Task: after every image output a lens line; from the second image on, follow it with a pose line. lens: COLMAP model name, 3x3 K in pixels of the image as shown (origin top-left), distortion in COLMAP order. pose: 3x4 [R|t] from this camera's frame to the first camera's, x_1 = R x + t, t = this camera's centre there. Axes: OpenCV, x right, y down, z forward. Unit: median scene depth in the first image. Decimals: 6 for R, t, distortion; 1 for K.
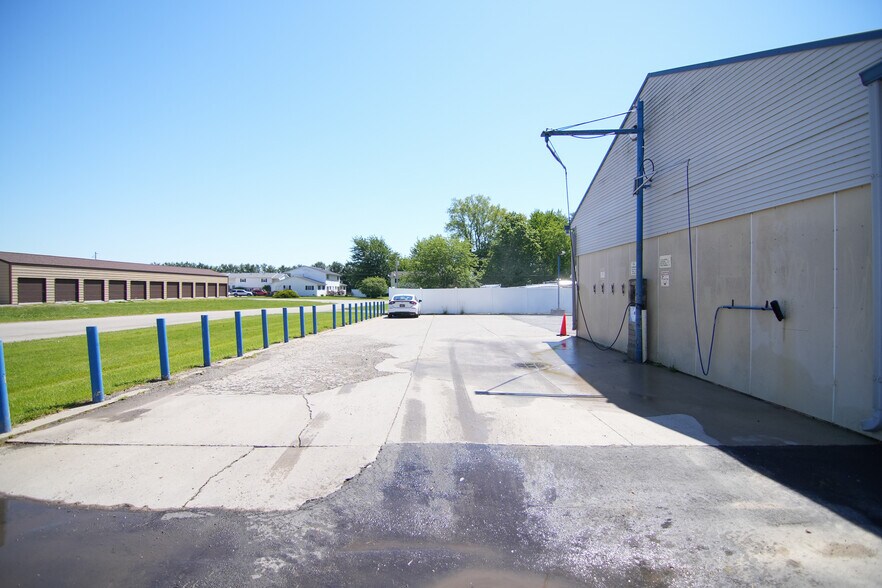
lens RADIAL K [[416.1, 0, 441.0], [0, 416.1, 294.0], [0, 0, 1]] dist [0.000663, -0.009068]
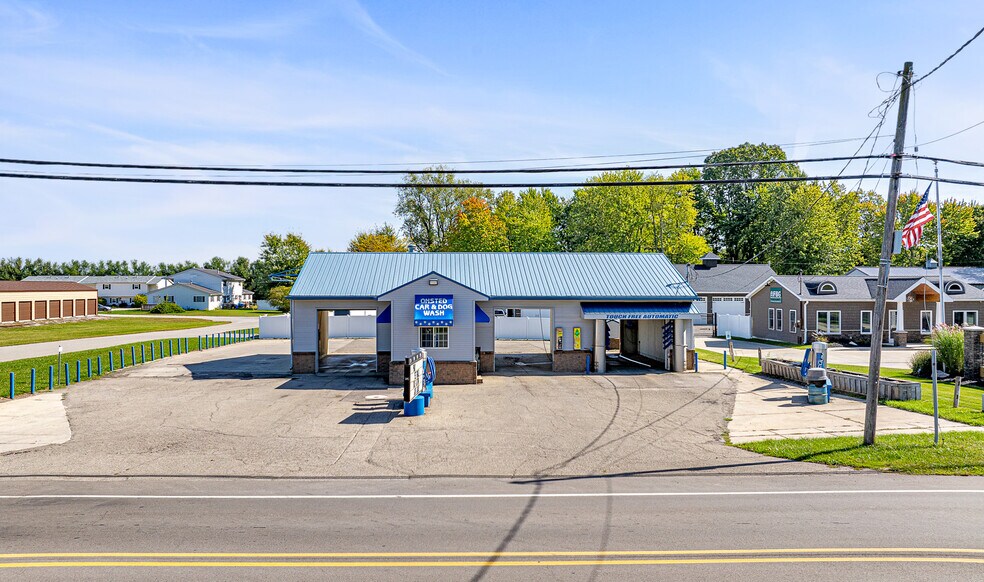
lens RADIAL K [[727.3, 0, 468.9], [0, 727.3, 291.1], [0, 0, 1]] dist [0.004947, 0.001100]
pose [[0.999274, -0.003254, 0.037962, 1.043738], [0.003374, 0.999989, -0.003105, -0.202495], [-0.037952, 0.003231, 0.999274, -2.780646]]
